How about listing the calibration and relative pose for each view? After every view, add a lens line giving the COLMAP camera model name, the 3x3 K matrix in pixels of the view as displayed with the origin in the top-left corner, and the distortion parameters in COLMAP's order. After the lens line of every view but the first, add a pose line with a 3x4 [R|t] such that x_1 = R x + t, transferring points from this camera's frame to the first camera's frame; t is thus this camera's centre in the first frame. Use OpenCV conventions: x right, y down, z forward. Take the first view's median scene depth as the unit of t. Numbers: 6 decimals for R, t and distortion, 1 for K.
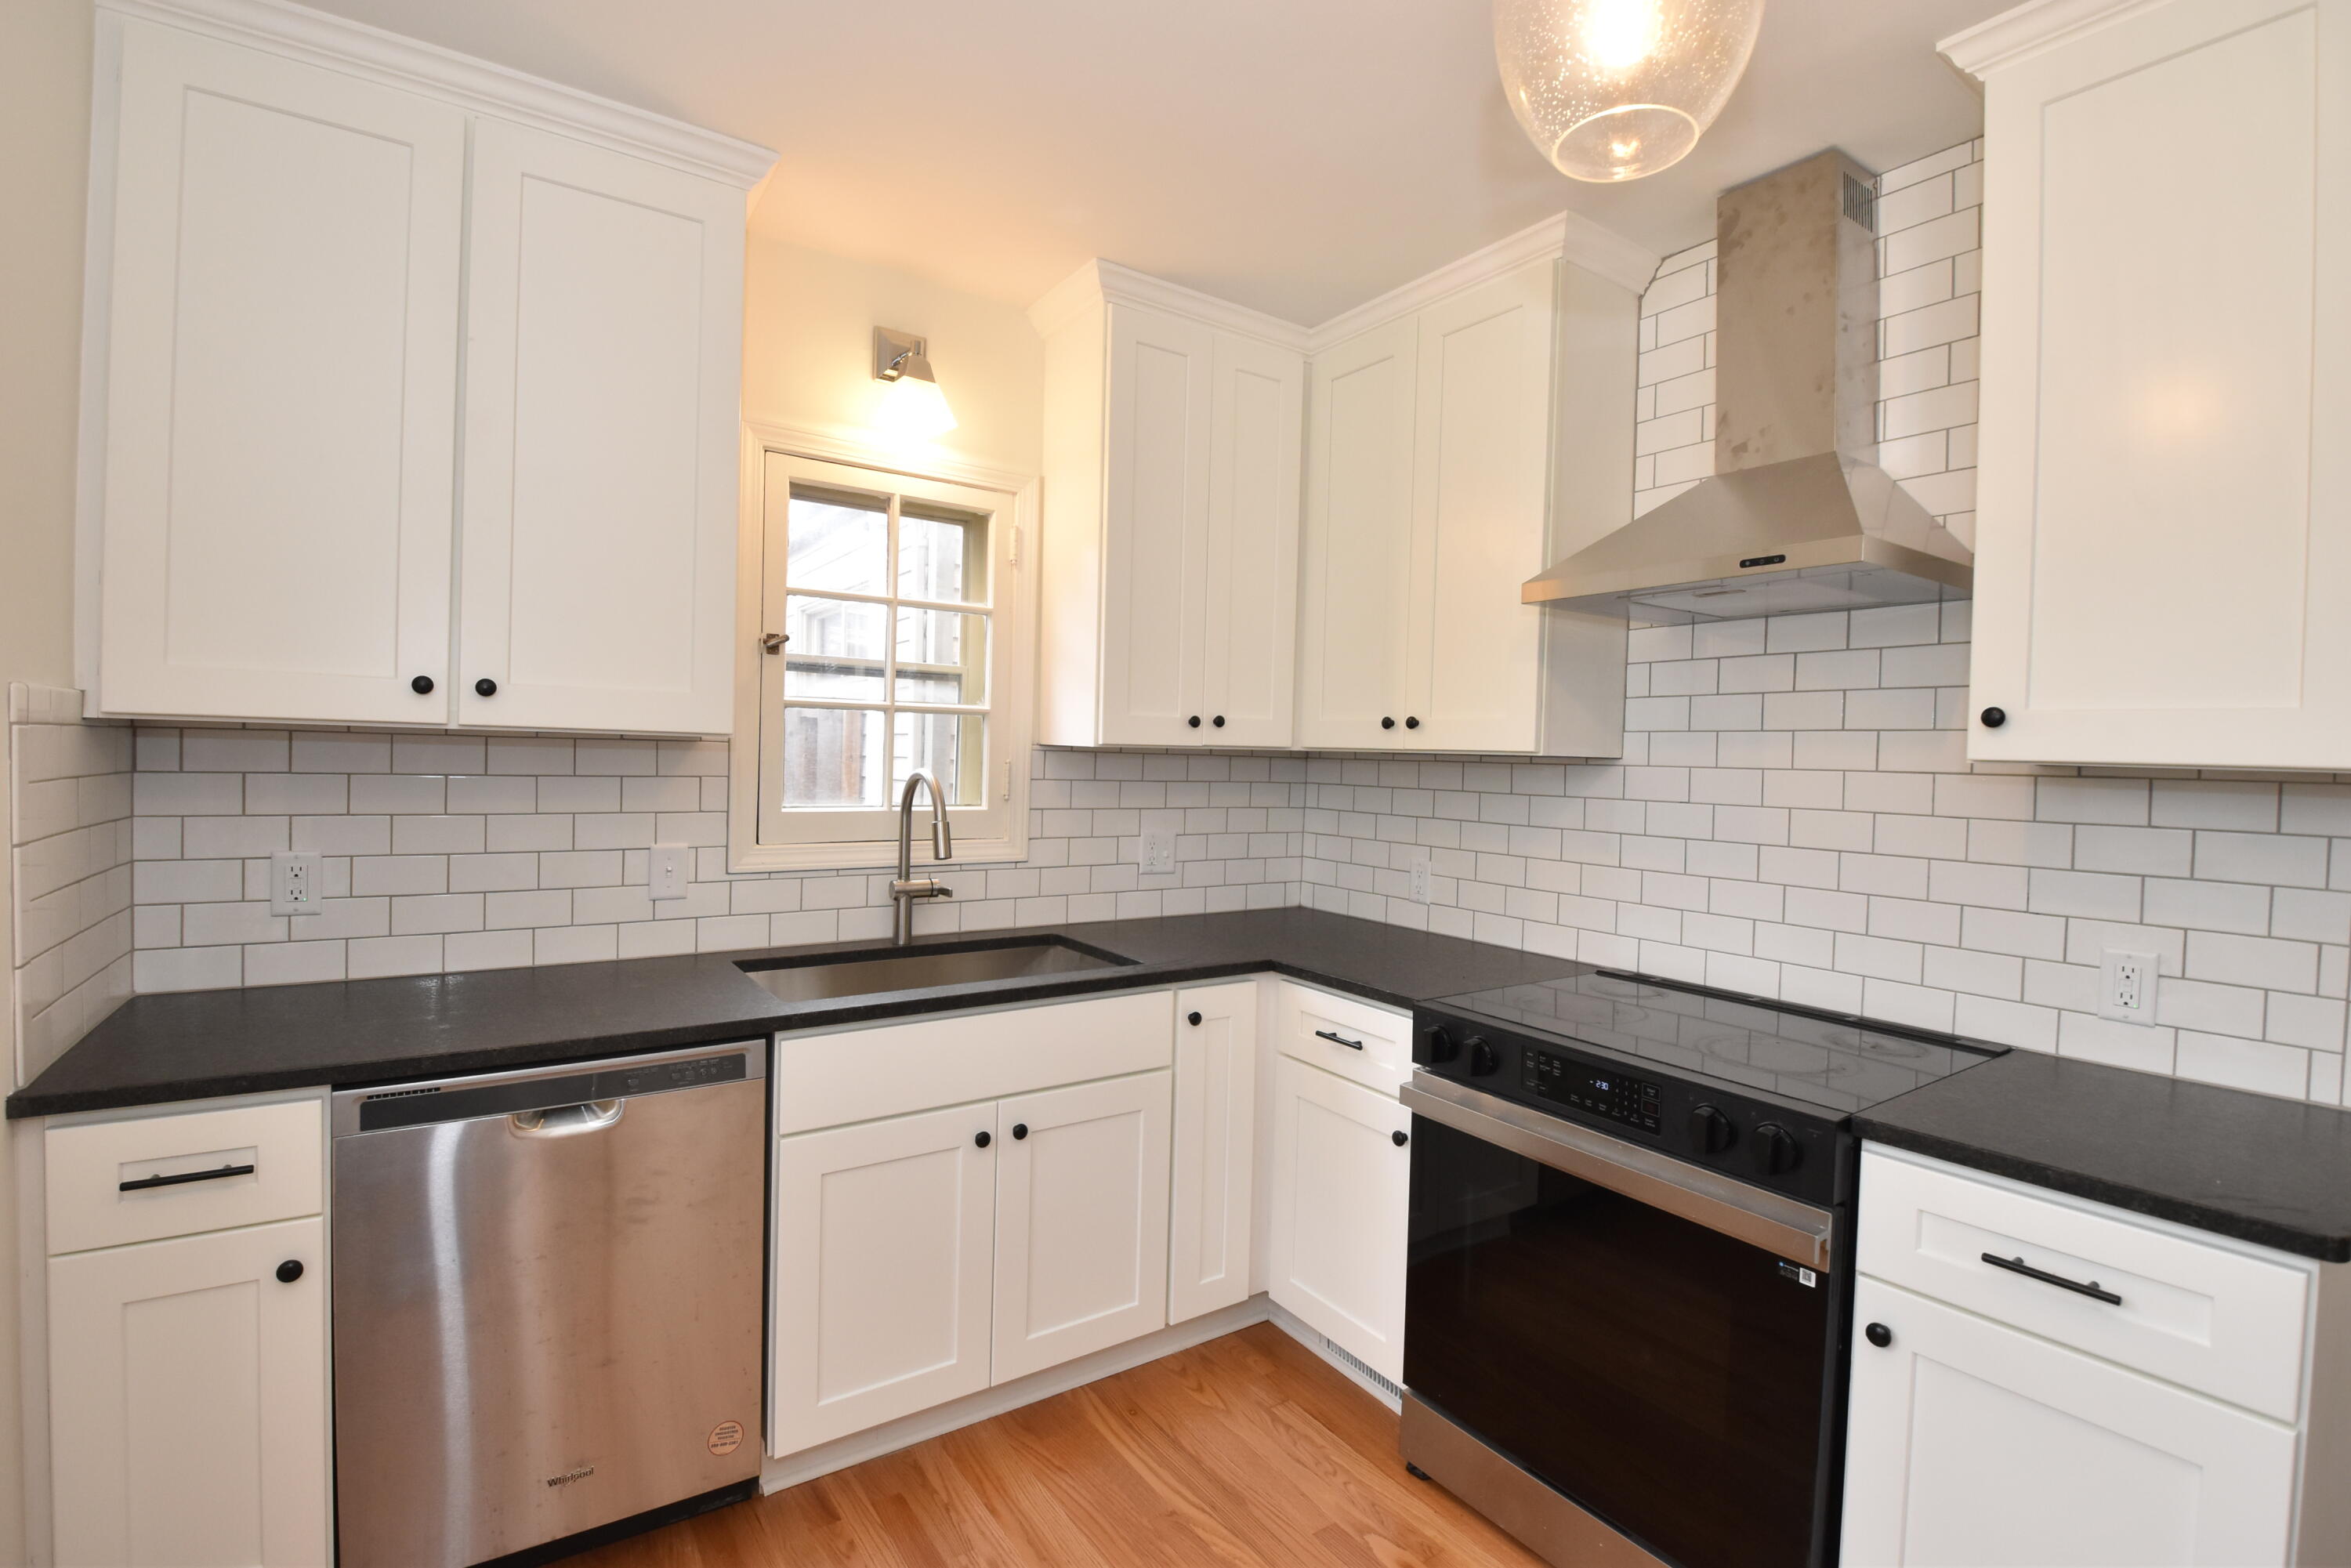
lens RADIAL K [[1042.7, 0, 1163.6], [0, 1042.7, 778.5], [0, 0, 1]] dist [-0.012094, -0.004281]
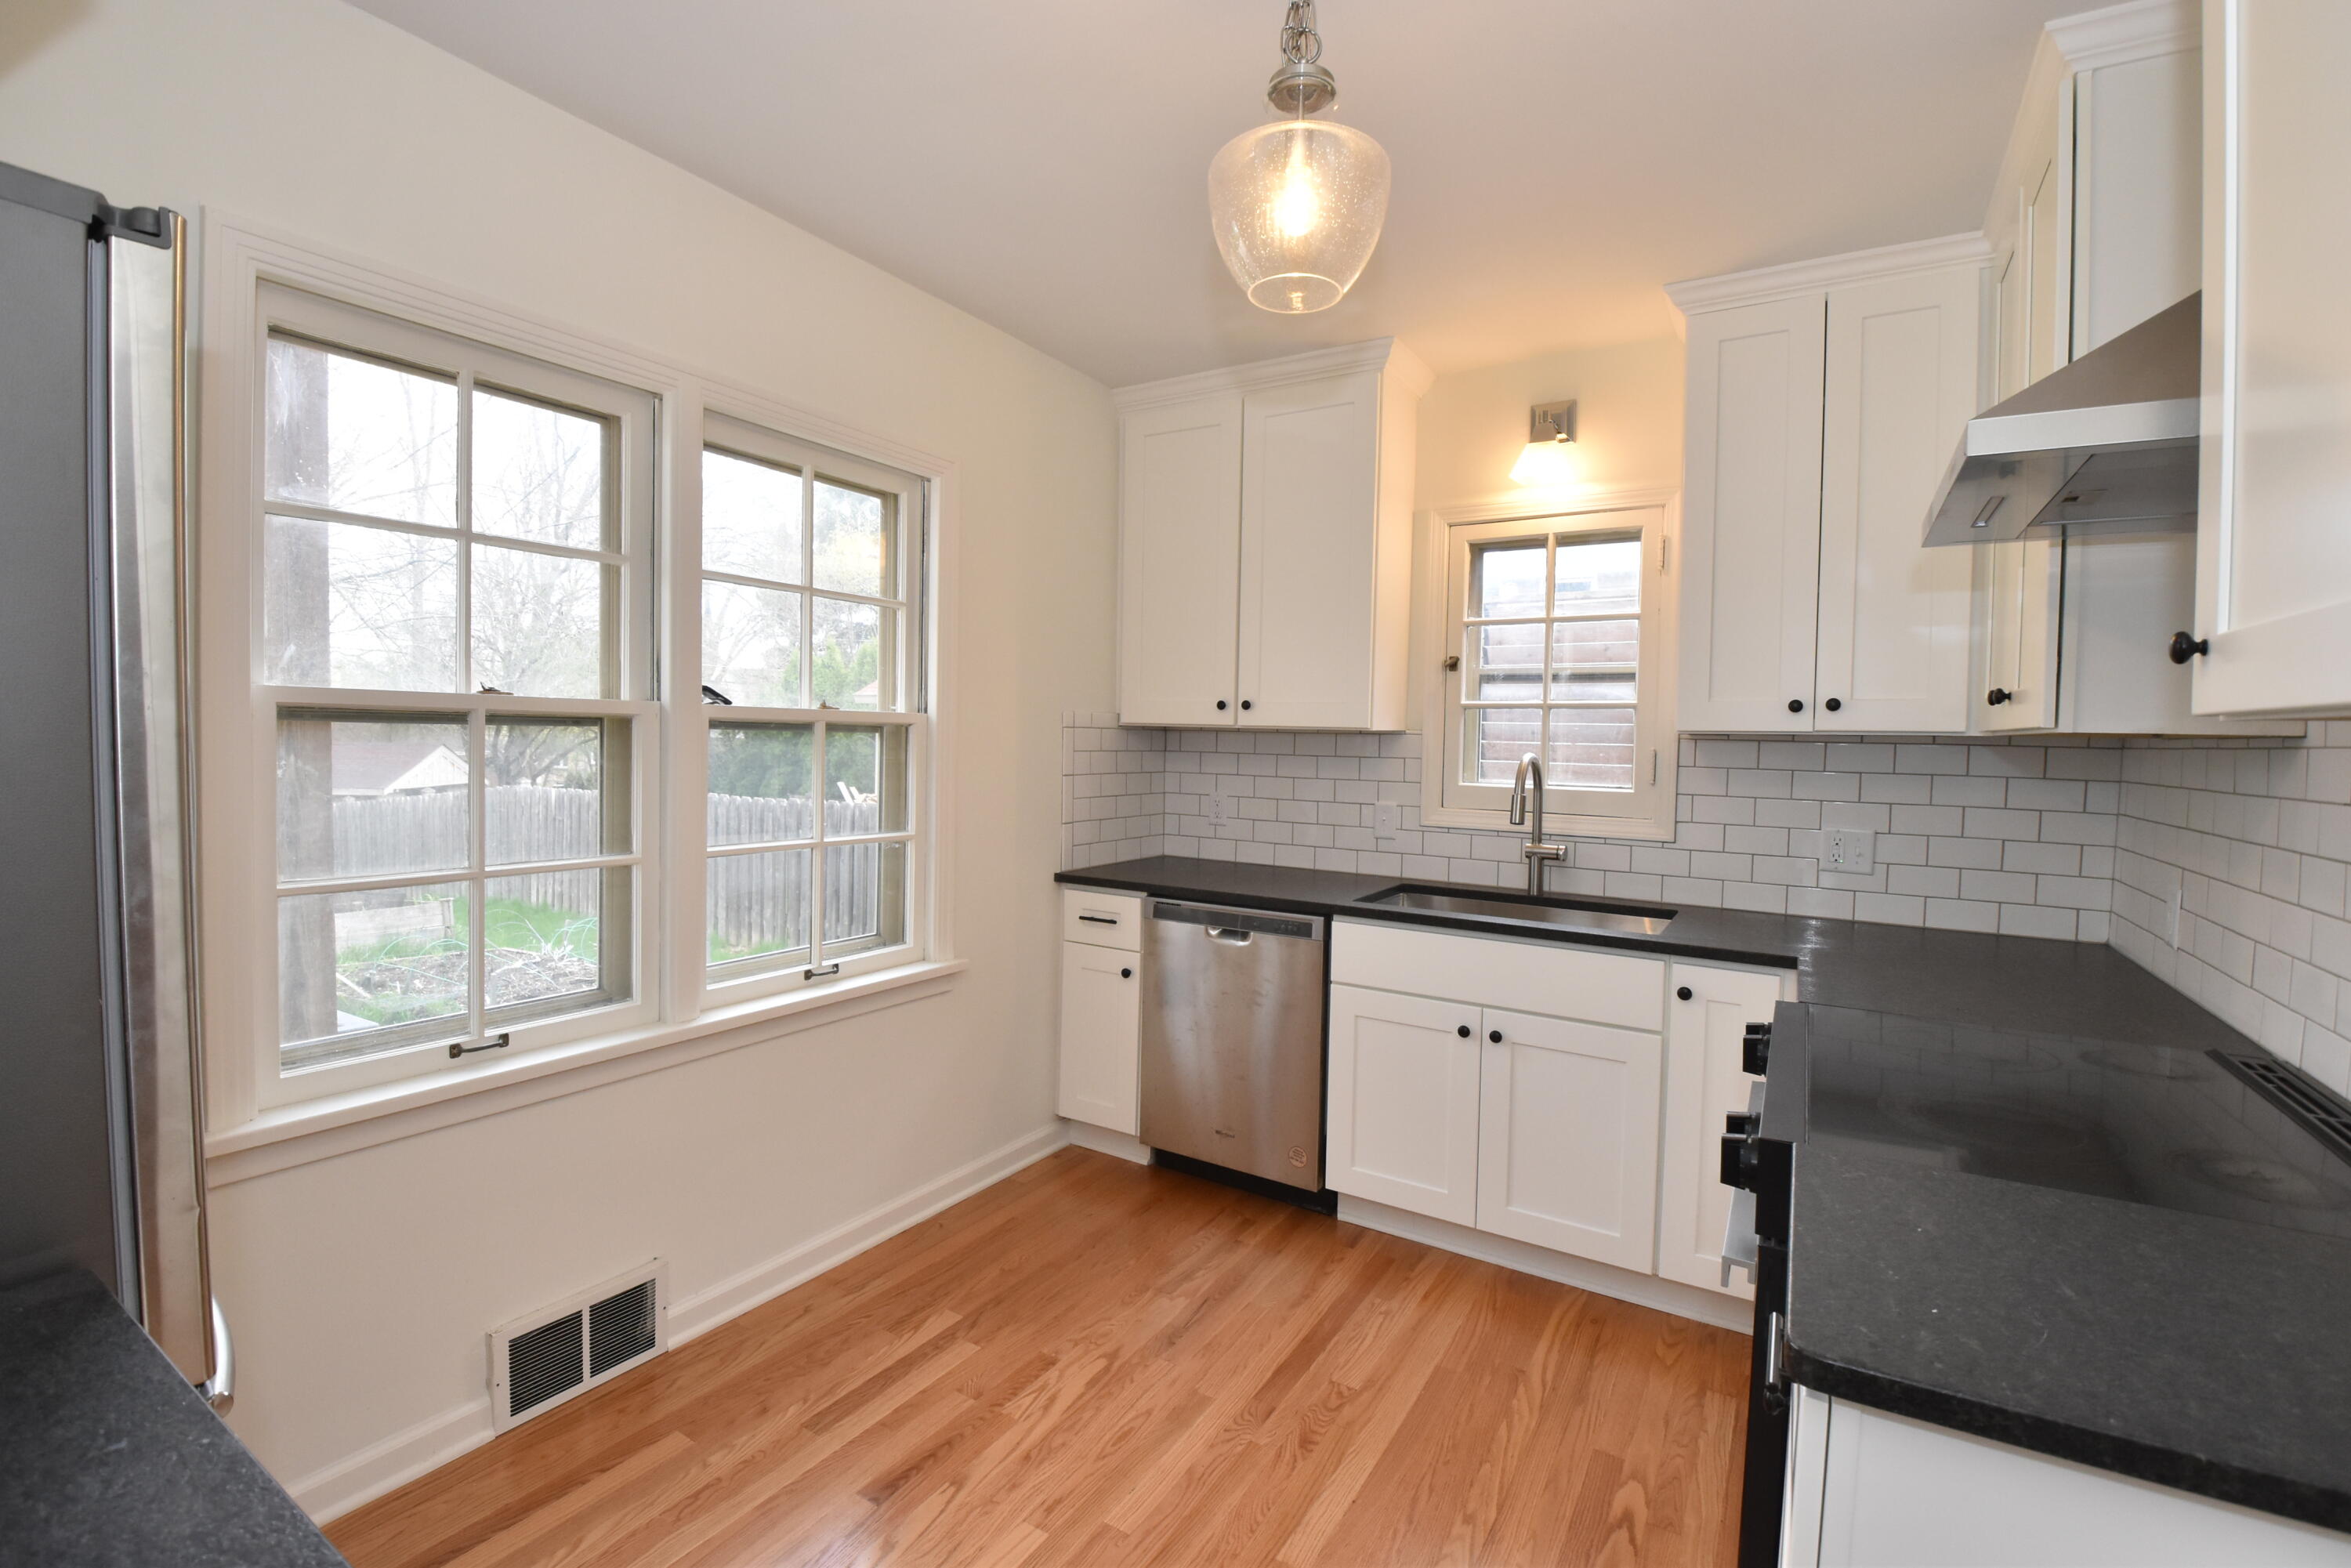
lens RADIAL K [[1042.7, 0, 1169.5], [0, 1042.7, 775.7], [0, 0, 1]] dist [-0.012094, -0.004281]
pose [[0.390823, 0.021299, -0.920219, 0.783365], [-0.028505, 0.999533, 0.011029, 0.016296], [0.920024, 0.021920, 0.391248, 0.117020]]
